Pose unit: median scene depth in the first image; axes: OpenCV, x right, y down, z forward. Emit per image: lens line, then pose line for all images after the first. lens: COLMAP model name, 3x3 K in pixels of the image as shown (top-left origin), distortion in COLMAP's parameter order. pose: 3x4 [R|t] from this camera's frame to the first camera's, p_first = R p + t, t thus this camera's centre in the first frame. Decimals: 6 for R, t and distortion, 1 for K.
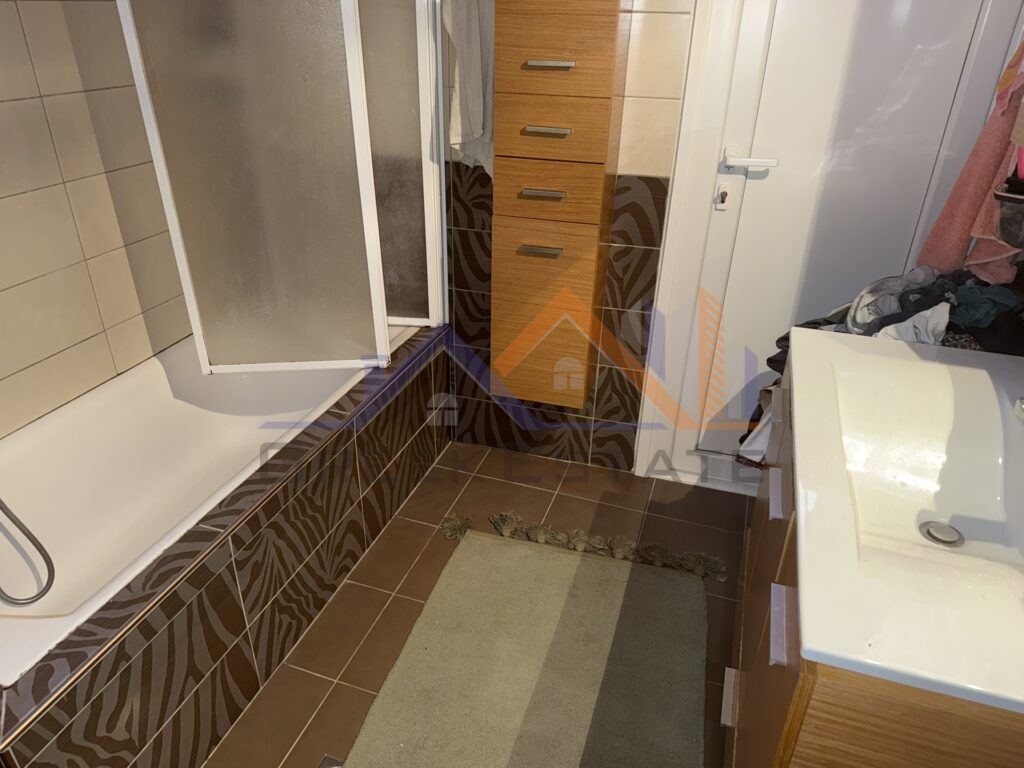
lens RADIAL K [[711.5, 0, 504.8], [0, 711.5, 392.1], [0, 0, 1]] dist [0.046590, -0.071193]
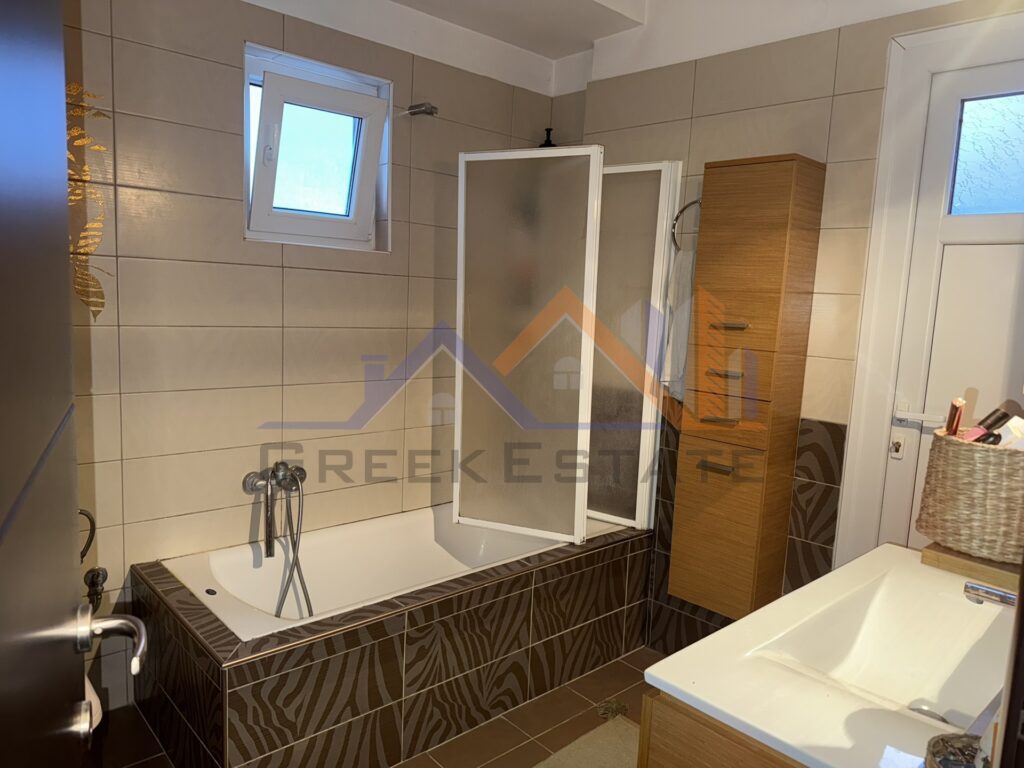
lens RADIAL K [[711.5, 0, 511.6], [0, 711.5, 373.9], [0, 0, 1]] dist [0.046590, -0.071193]
pose [[0.877350, 0.079744, -0.473178, 0.303751], [-0.257987, 0.909839, -0.325017, 0.134039], [0.404598, 0.407227, 0.818820, -0.173632]]
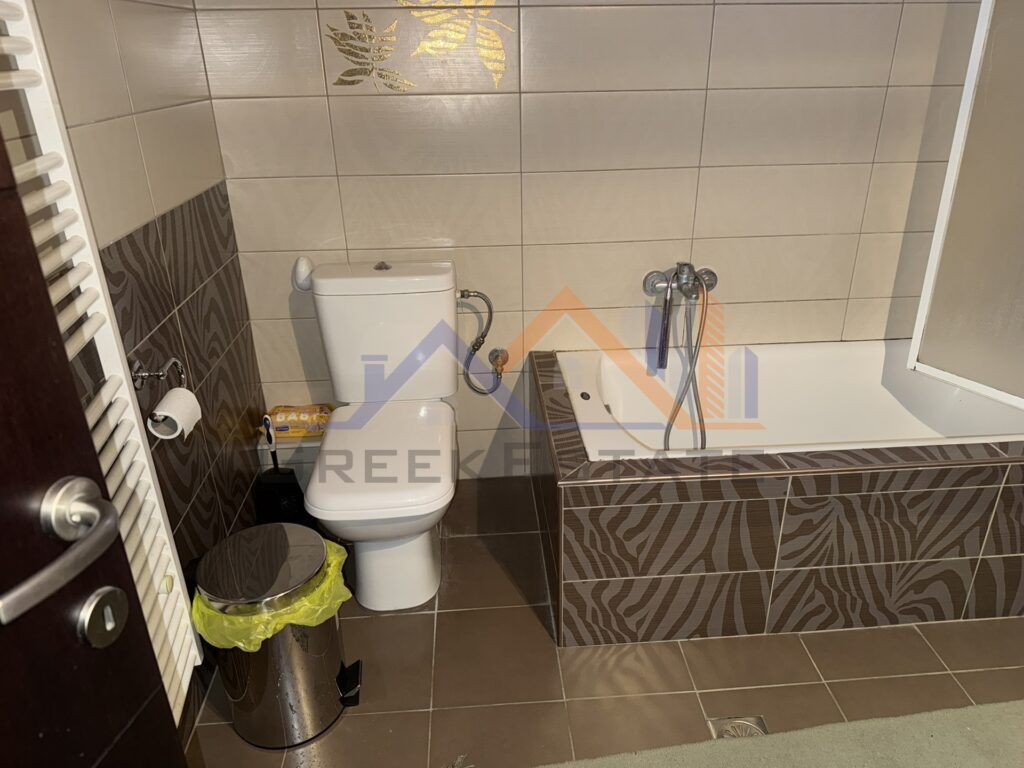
lens RADIAL K [[711.5, 0, 518.7], [0, 711.5, 385.2], [0, 0, 1]] dist [0.046590, -0.071193]
pose [[0.391552, 0.369362, -0.842769, 0.231105], [-0.420949, 0.886339, 0.192884, 0.033845], [0.818223, 0.279238, 0.502530, 0.064981]]
